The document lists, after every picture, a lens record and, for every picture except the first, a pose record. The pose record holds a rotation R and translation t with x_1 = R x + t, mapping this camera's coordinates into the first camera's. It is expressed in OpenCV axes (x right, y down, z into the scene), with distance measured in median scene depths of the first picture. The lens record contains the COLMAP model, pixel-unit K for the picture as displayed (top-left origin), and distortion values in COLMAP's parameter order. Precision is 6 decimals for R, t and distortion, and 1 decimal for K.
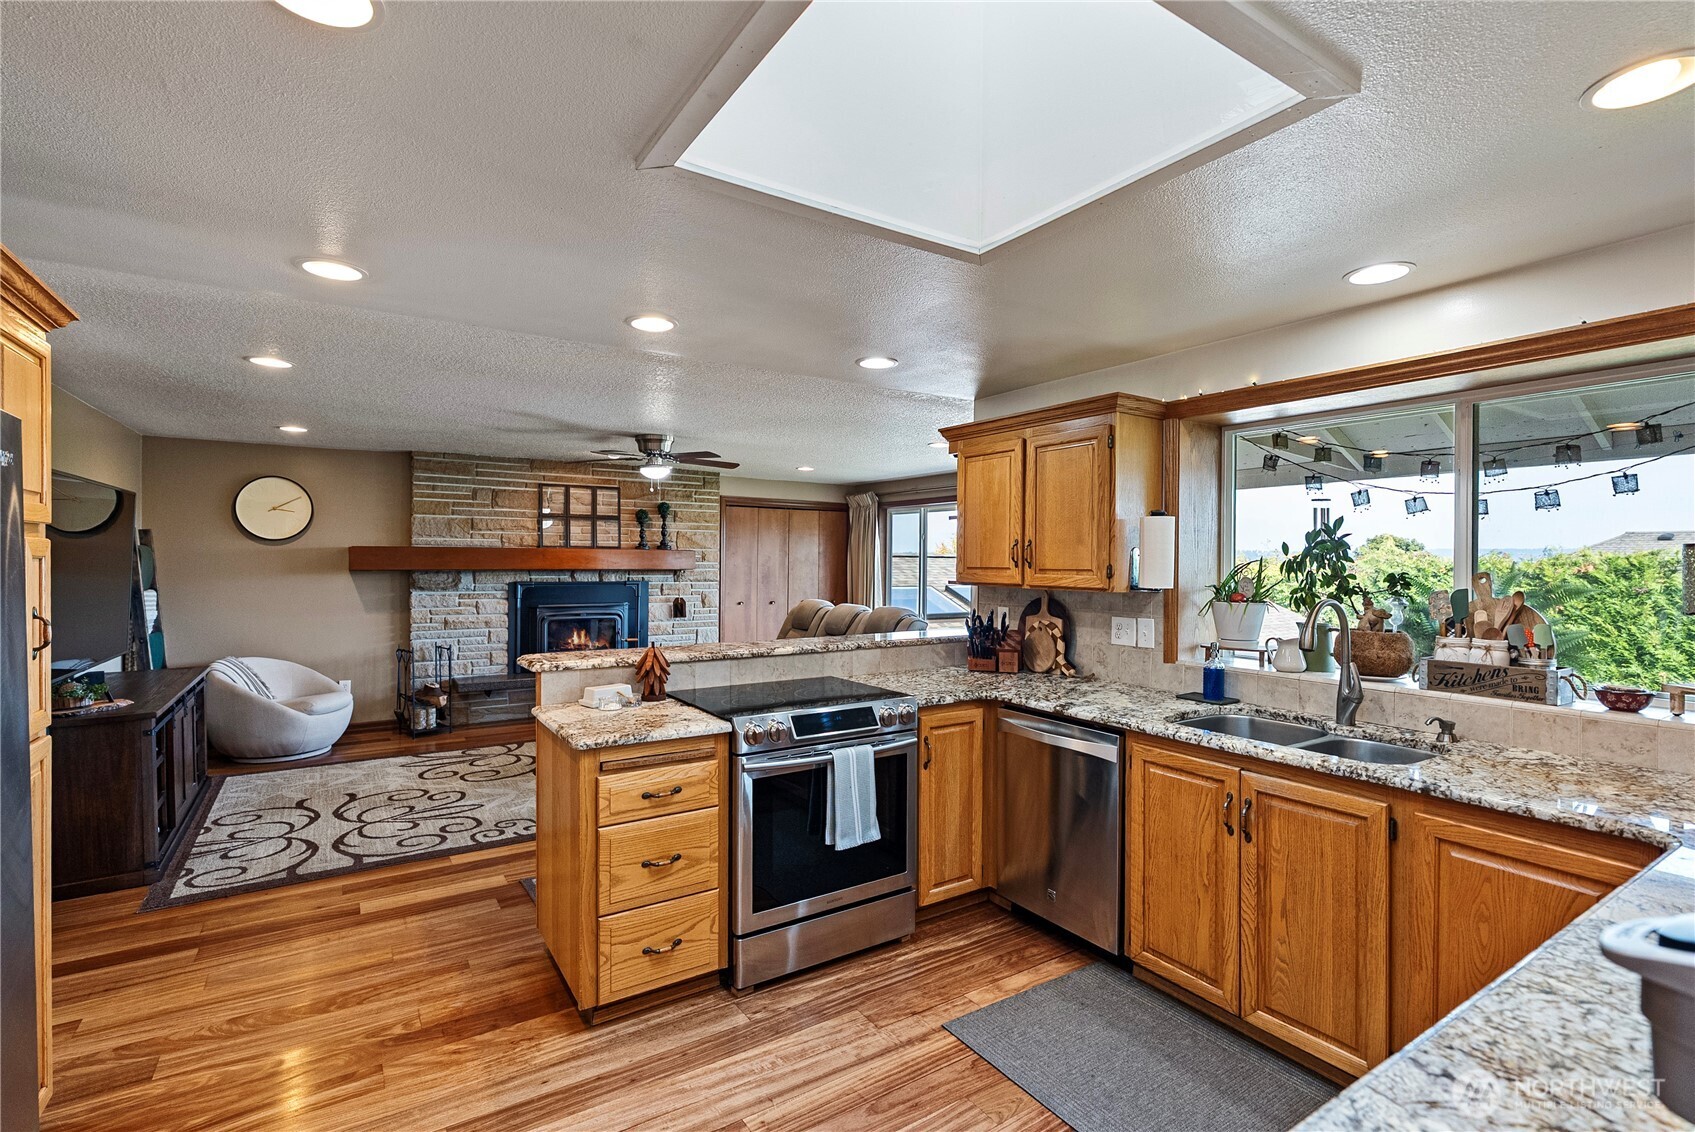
lens RADIAL K [[779.2, 0, 850.0], [0, 779.2, 564.5], [0, 0, 1]] dist [-0.001032, 0.000229]
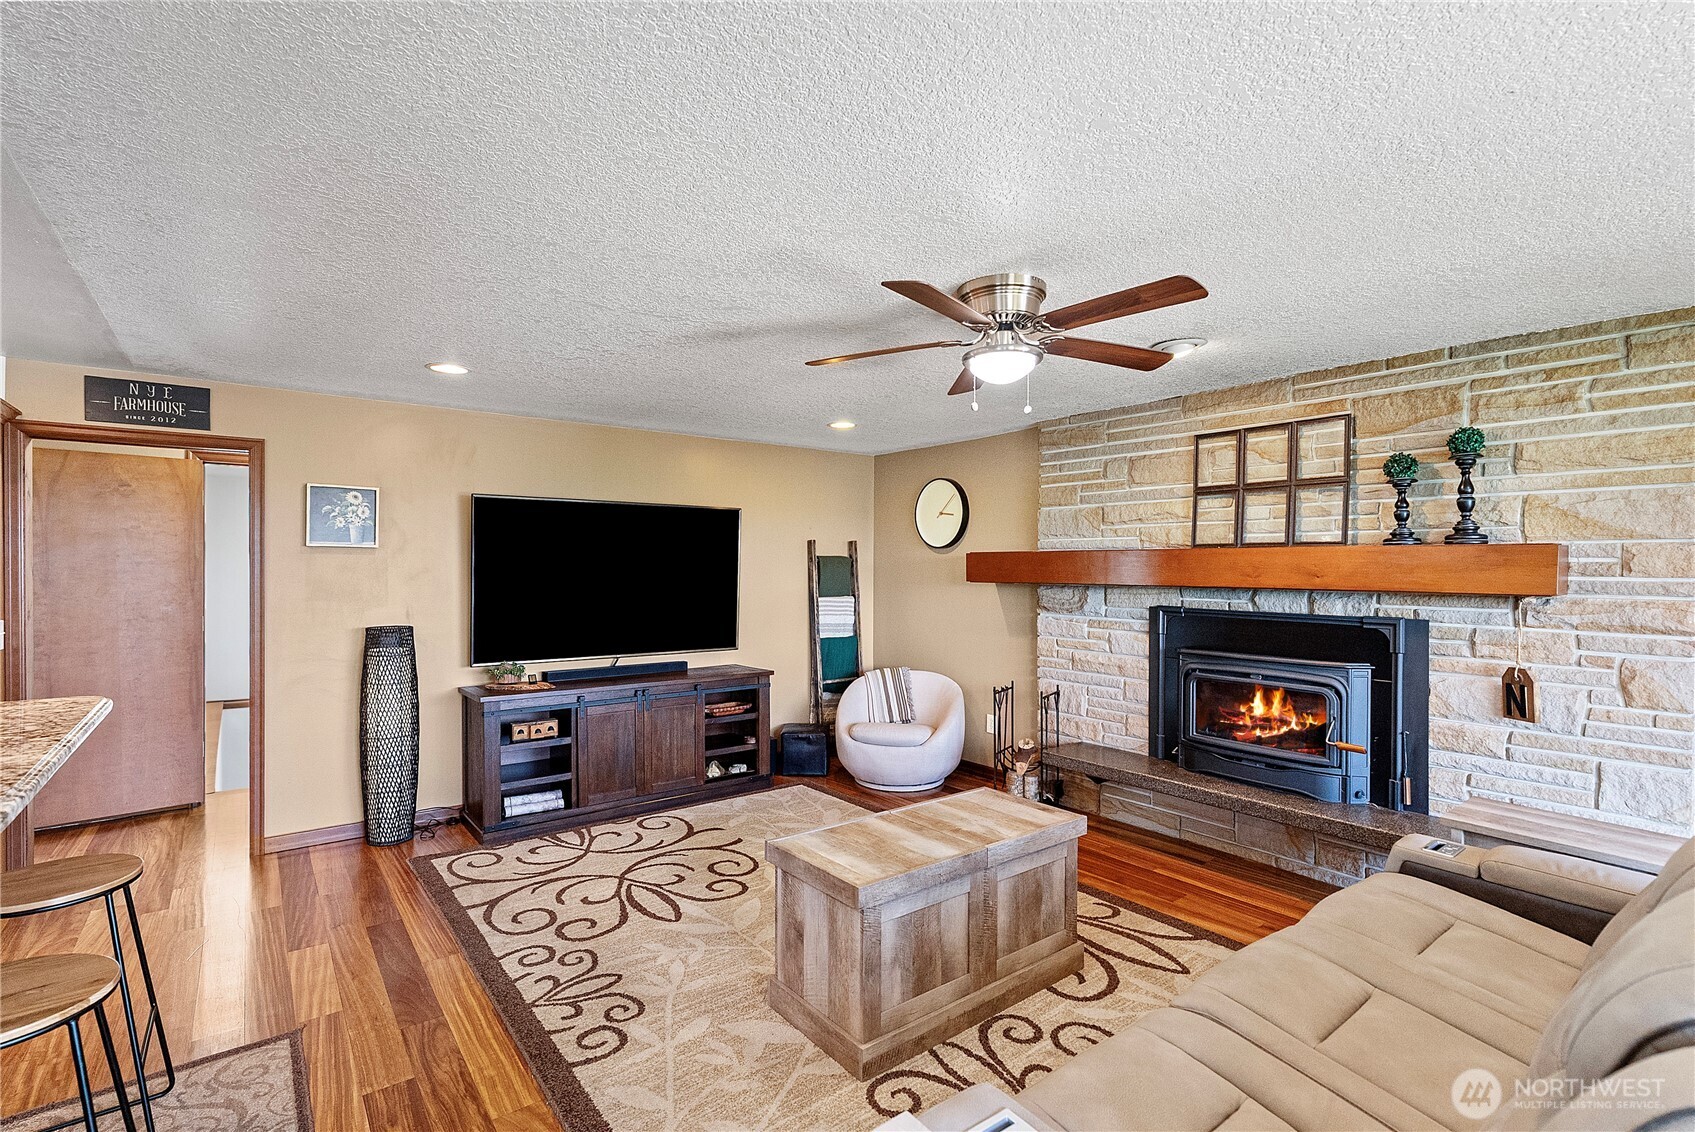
lens RADIAL K [[779.2, 0, 849.1], [0, 779.2, 567.7], [0, 0, 1]] dist [-0.001032, 0.000229]
pose [[0.090215, -0.005749, -0.995906, 0.155953], [-0.014051, 0.999876, -0.007045, 0.000312], [0.995823, 0.014629, 0.090123, 0.739866]]
